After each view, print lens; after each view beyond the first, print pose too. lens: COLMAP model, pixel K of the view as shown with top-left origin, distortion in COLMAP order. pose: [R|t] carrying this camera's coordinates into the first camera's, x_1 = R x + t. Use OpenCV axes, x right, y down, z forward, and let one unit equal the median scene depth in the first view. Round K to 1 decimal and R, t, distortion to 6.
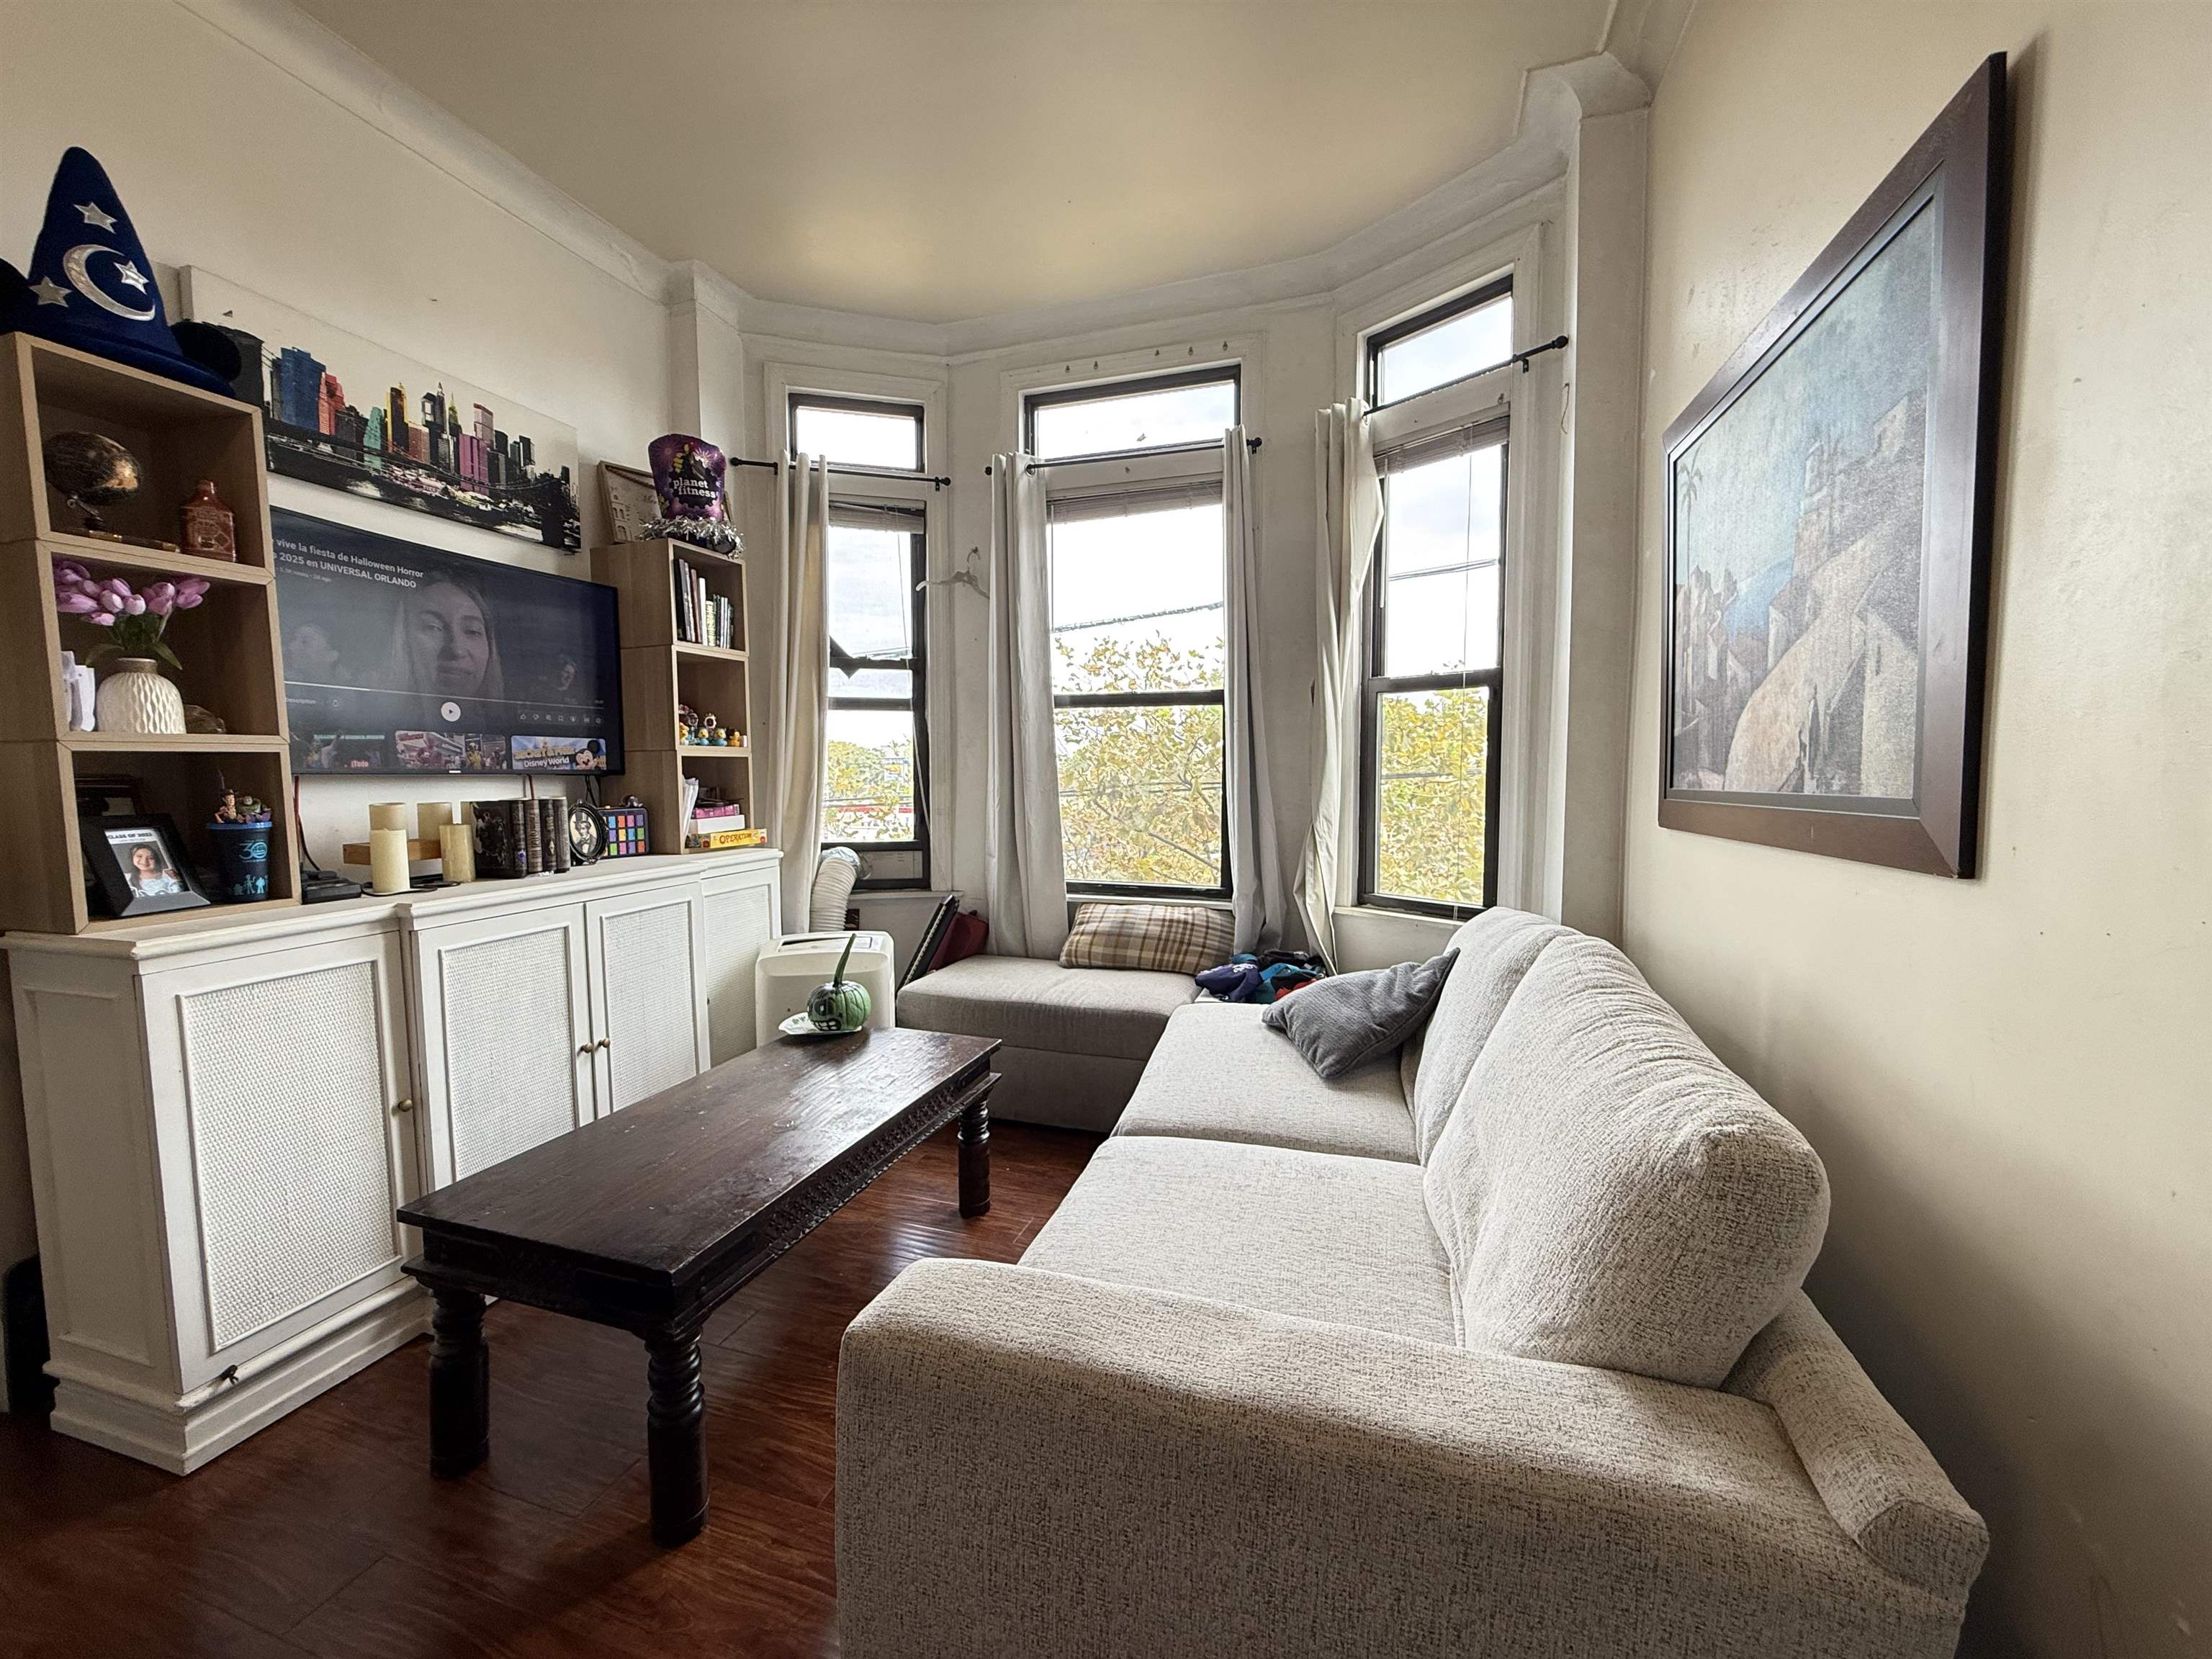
lens RADIAL K [[882.3, 0, 1098.5], [0, 882.3, 824.6], [0, 0, 1]] dist [-0.000569, -0.000130]
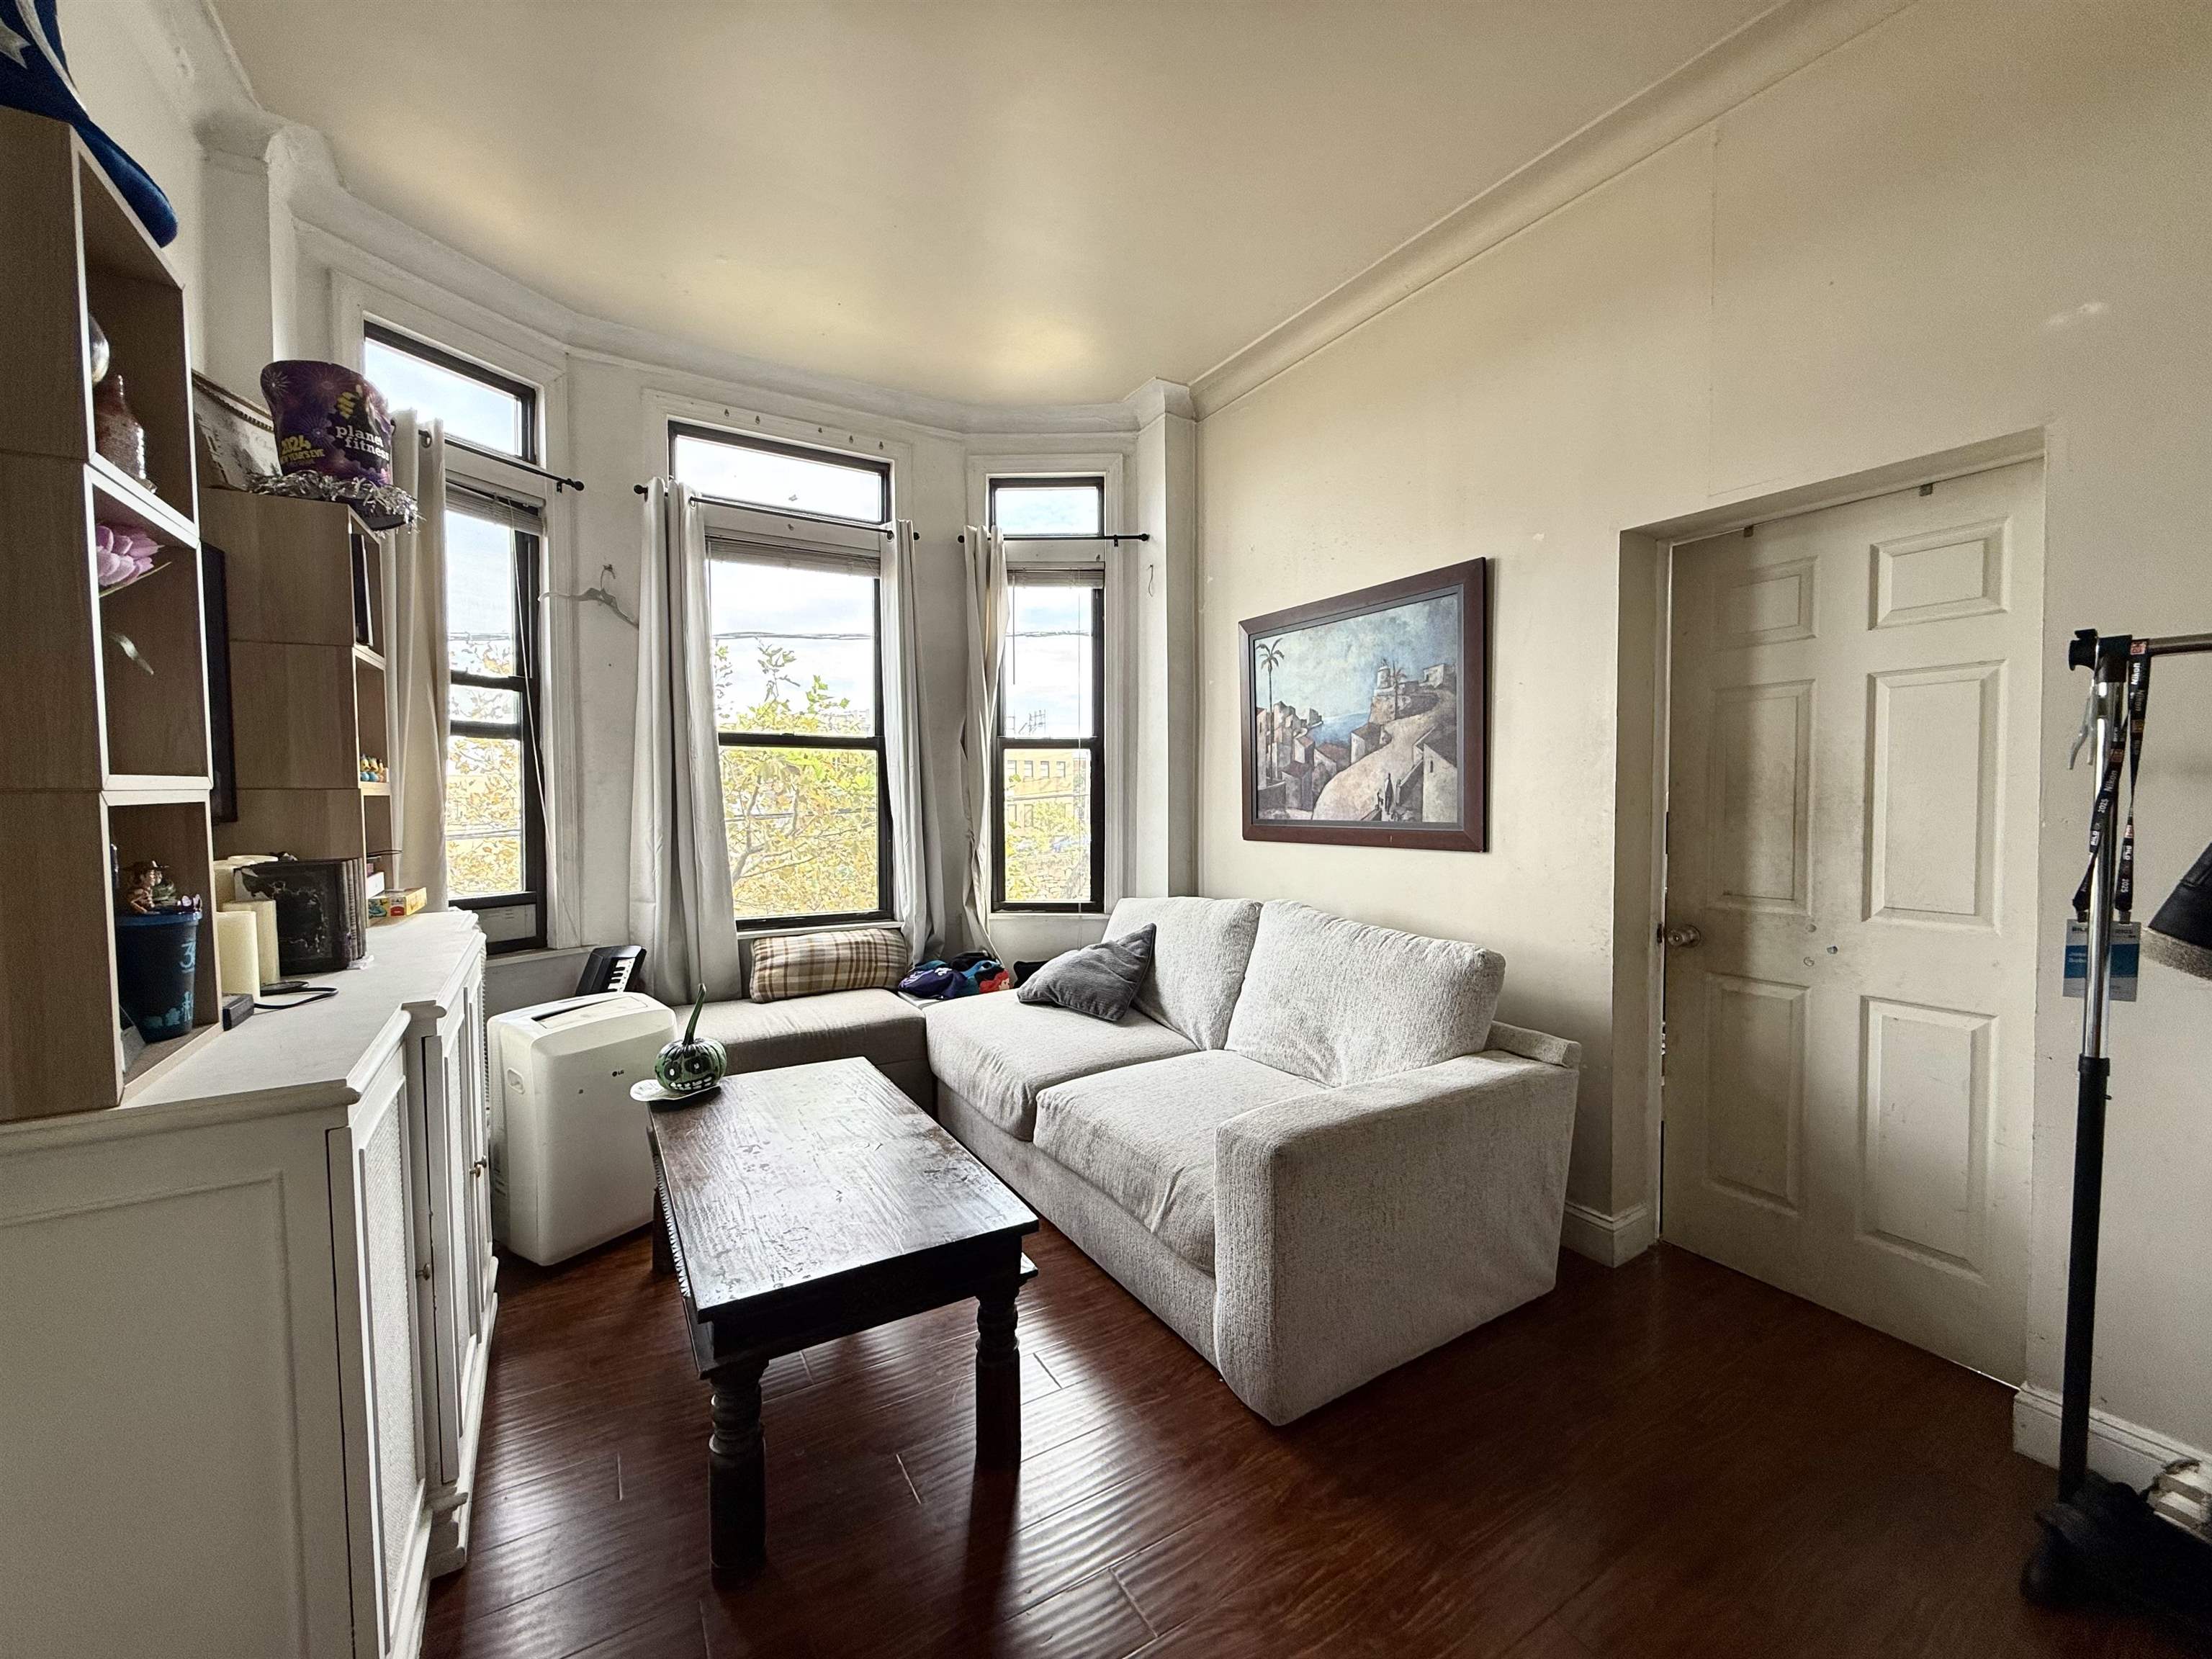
lens RADIAL K [[882.3, 0, 1098.5], [0, 882.3, 824.6], [0, 0, 1]] dist [-0.000569, -0.000130]
pose [[0.652849, -0.023527, 0.757123, -0.553198], [0.046077, 0.998900, -0.008691, -0.016391], [-0.756086, 0.040560, 0.653214, 0.037048]]
